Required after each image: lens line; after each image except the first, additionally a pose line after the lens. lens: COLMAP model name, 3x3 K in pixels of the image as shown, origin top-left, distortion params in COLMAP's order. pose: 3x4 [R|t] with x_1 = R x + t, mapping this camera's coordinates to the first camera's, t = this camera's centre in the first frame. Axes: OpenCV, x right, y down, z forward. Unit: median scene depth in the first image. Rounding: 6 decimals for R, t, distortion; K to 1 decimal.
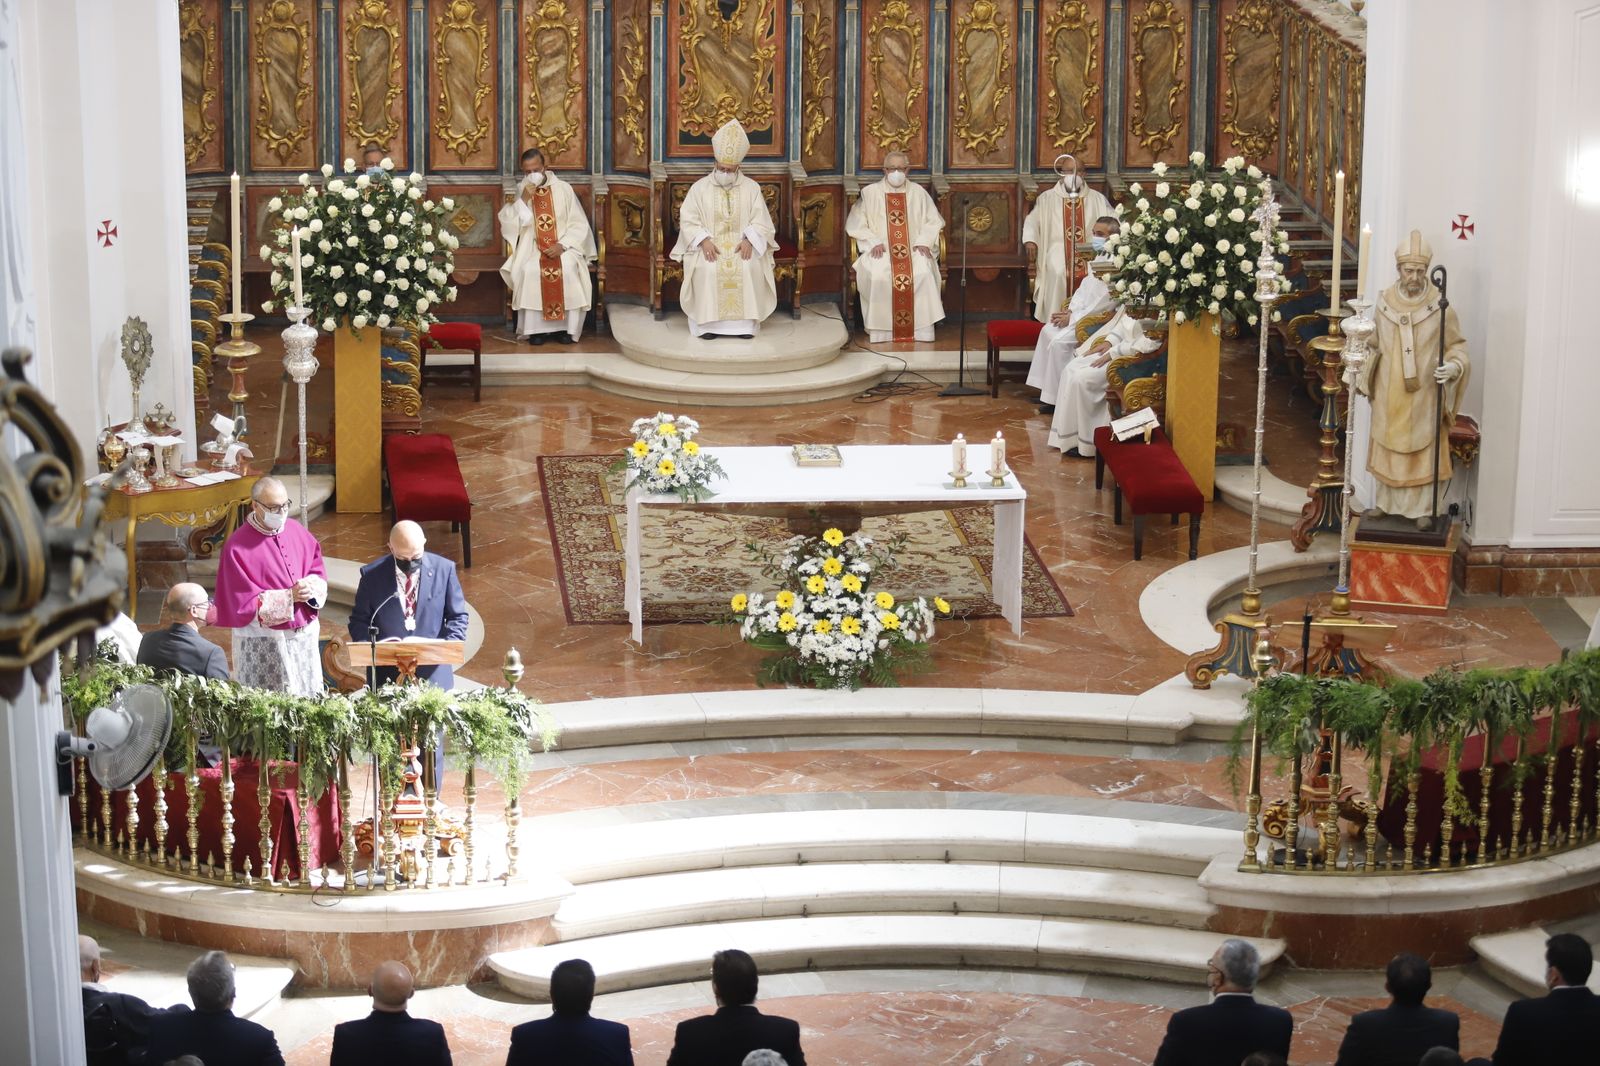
lens RADIAL K [[4206.6, 0, 800.0], [0, 4206.6, 533.0], [0, 0, 1]] dist [-0.092925, -0.666200]
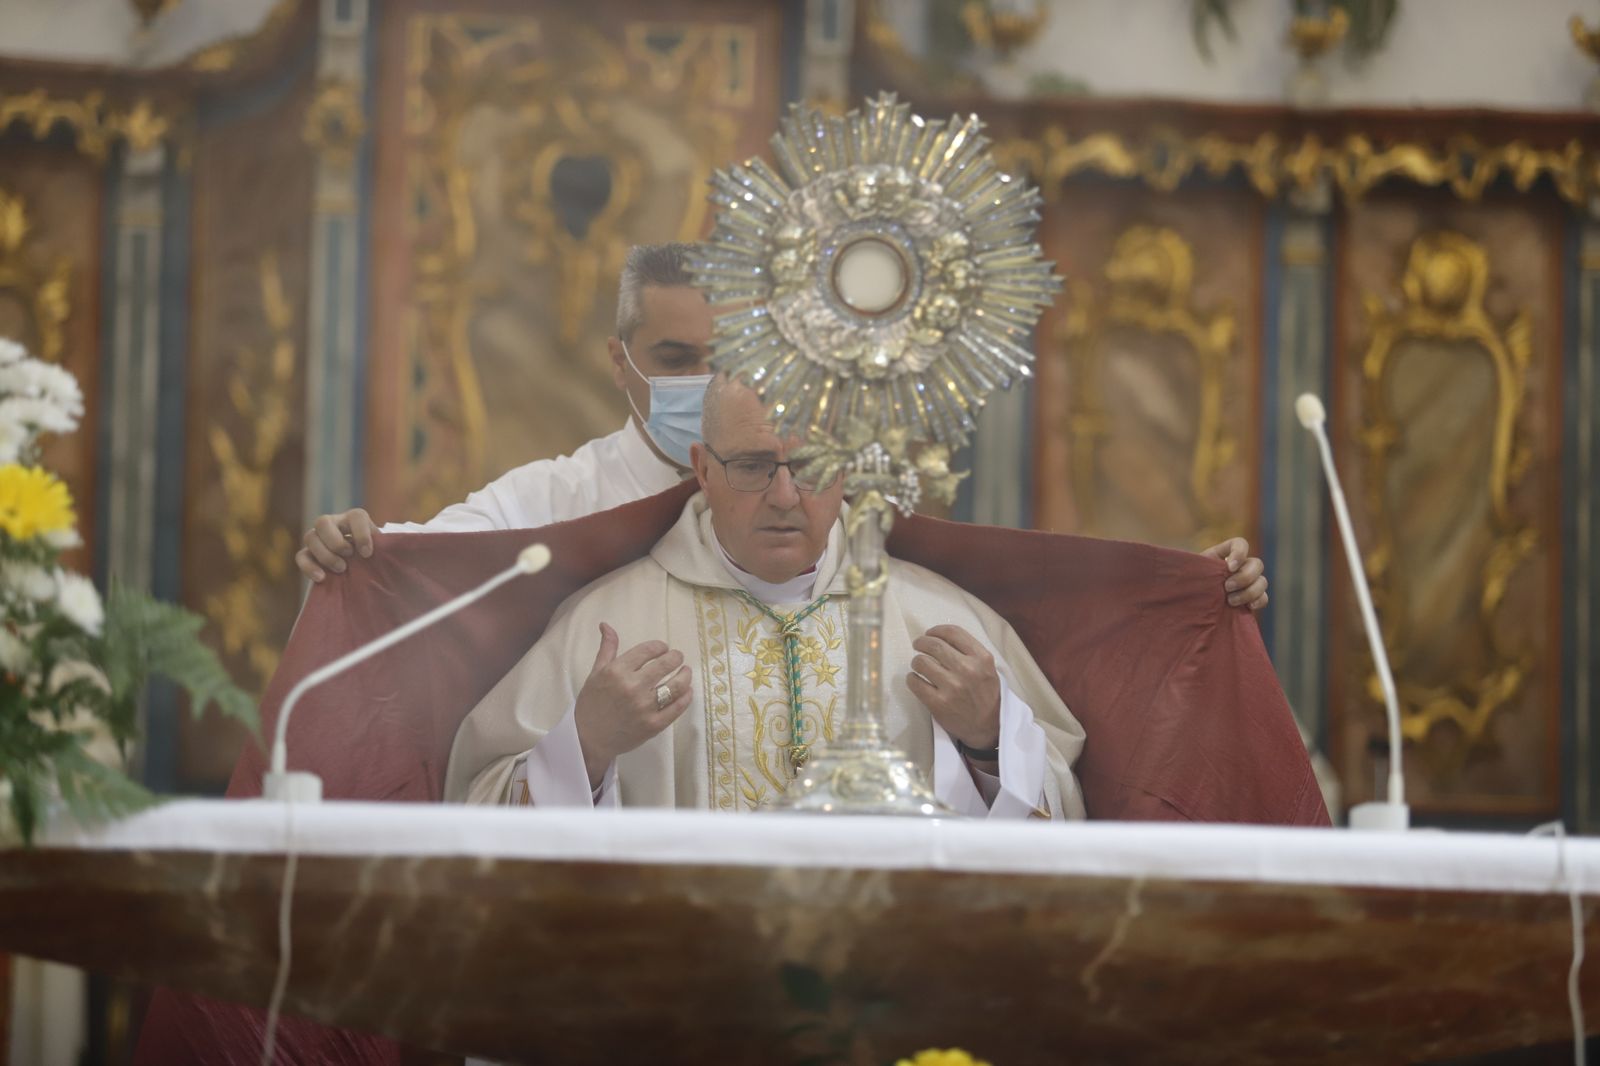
lens RADIAL K [[6288.9, 0, 800.0], [0, 6288.9, 533.0], [0, 0, 1]] dist [0.233657, 5.355466]
pose [[0.999871, 0.008591, -0.013577, 0.005076], [-0.012639, 0.942319, -0.334478, 0.051200], [0.009920, 0.334607, 0.942306, 0.703927]]
